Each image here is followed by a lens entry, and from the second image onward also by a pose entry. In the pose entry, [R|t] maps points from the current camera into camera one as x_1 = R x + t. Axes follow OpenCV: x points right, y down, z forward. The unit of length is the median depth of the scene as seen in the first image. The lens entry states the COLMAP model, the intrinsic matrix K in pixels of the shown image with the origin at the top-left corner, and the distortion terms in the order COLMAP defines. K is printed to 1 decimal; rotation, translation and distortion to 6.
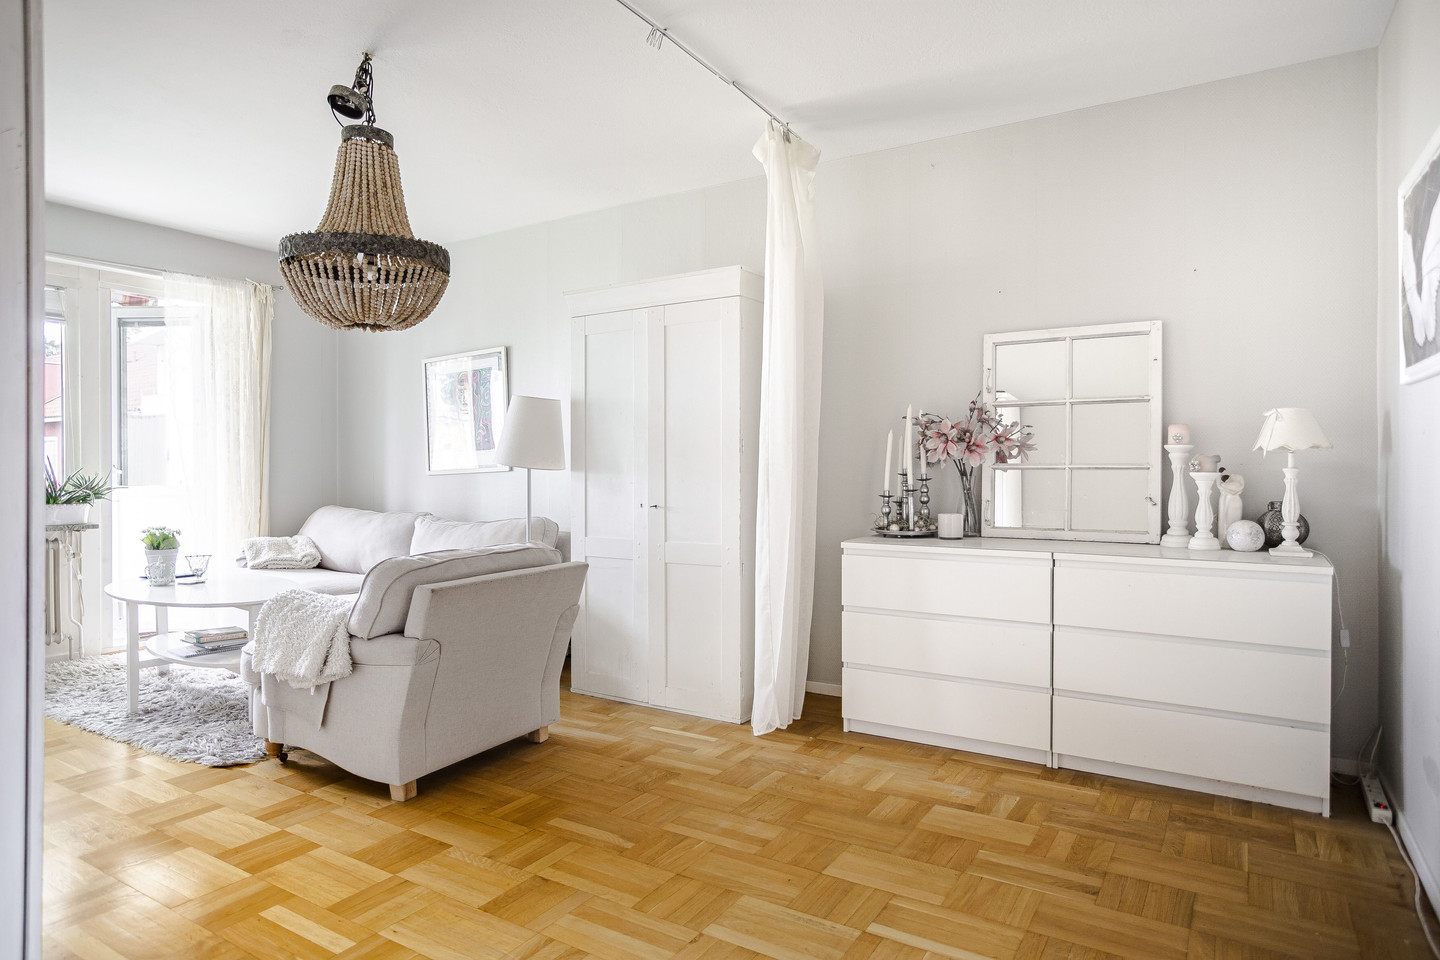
lens RADIAL K [[889.1, 0, 726.3], [0, 889.1, 470.1], [0, 0, 1]] dist [0.006198, 0.023997]
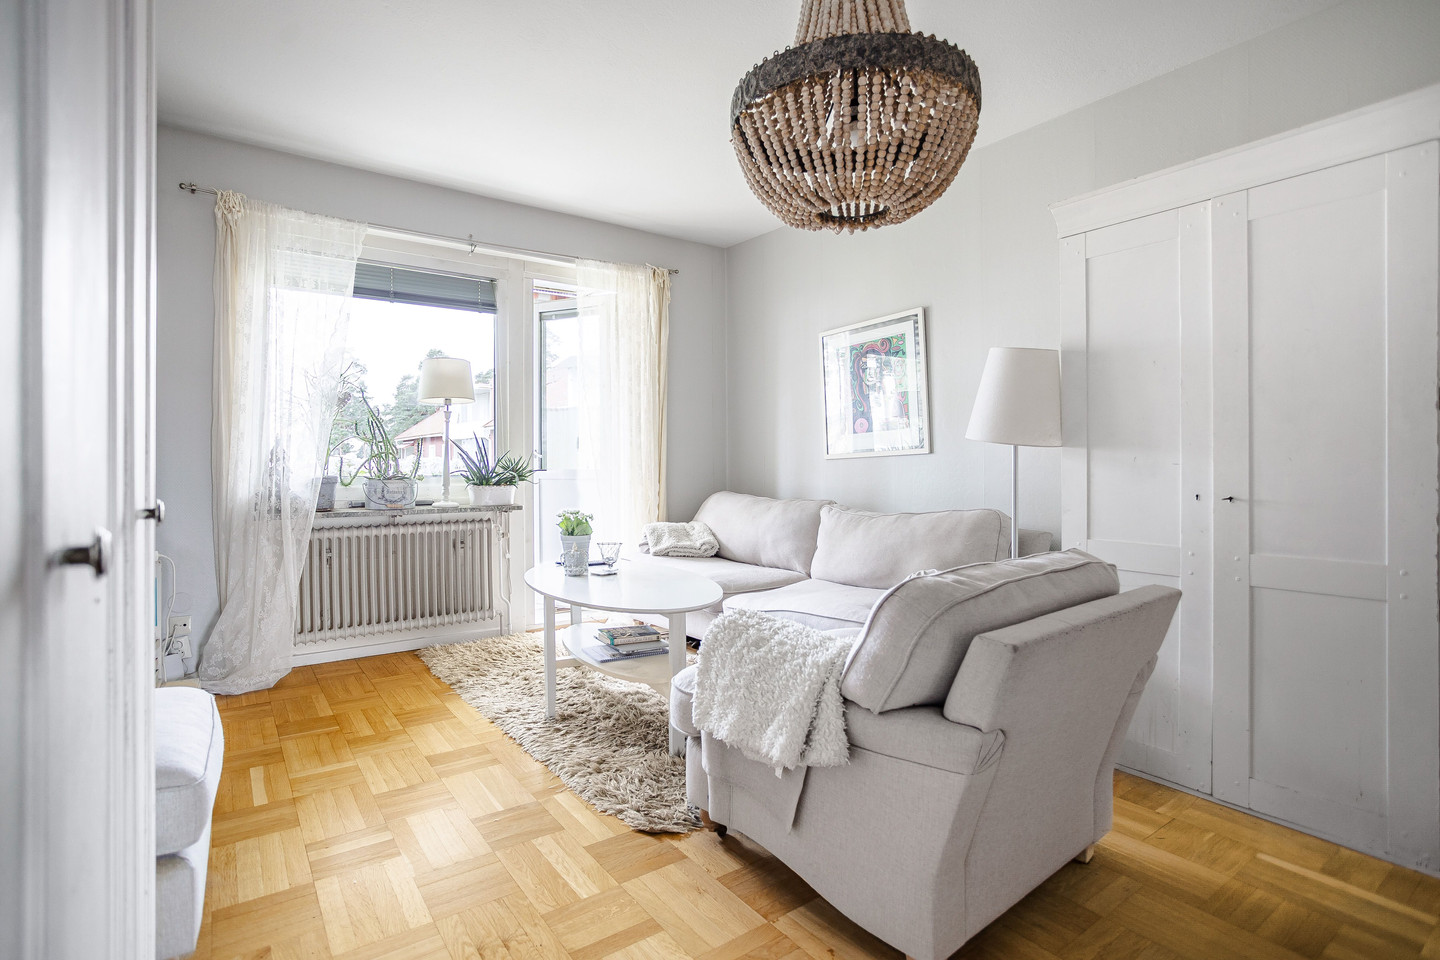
lens RADIAL K [[693.2, 0, 719.9], [0, 693.2, 475.5], [0, 0, 1]] dist [-0.002097, 0.001052]
pose [[0.940101, 0.006983, -0.340825, -0.259314], [-0.003222, 0.999928, 0.011601, 0.018878], [0.340881, -0.009809, 0.940055, 0.396216]]
